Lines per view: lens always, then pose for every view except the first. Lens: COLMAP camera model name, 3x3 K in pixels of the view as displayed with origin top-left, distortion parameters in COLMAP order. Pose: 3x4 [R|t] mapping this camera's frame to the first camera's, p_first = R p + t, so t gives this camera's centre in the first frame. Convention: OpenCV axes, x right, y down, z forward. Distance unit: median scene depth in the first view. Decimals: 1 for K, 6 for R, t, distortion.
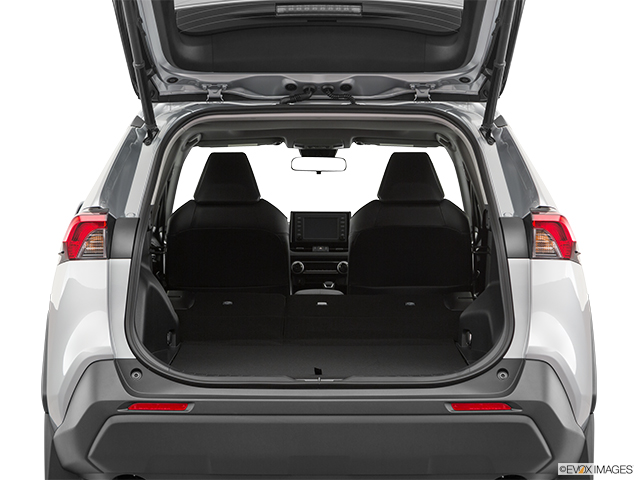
lens RADIAL K [[1748.6, 0, 319.8], [0, 1748.6, 240.5], [0, 0, 1]] dist [-0.096824, 0.000000]
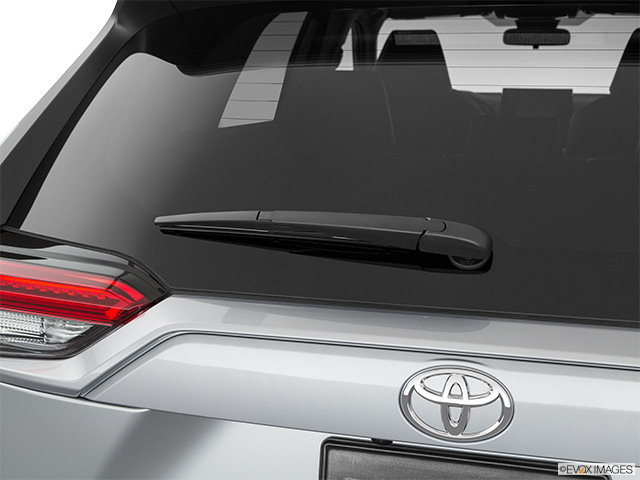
lens RADIAL K [[845.1, 0, 318.5], [0, 845.1, 239.6], [0, 0, 1]] dist [-0.027079, 0.000000]
pose [[0.964011, 0.064361, -0.257956, 0.013706], [-0.001413, 0.971482, 0.237109, -0.066384], [0.265860, -0.228211, 0.936610, 0.846157]]
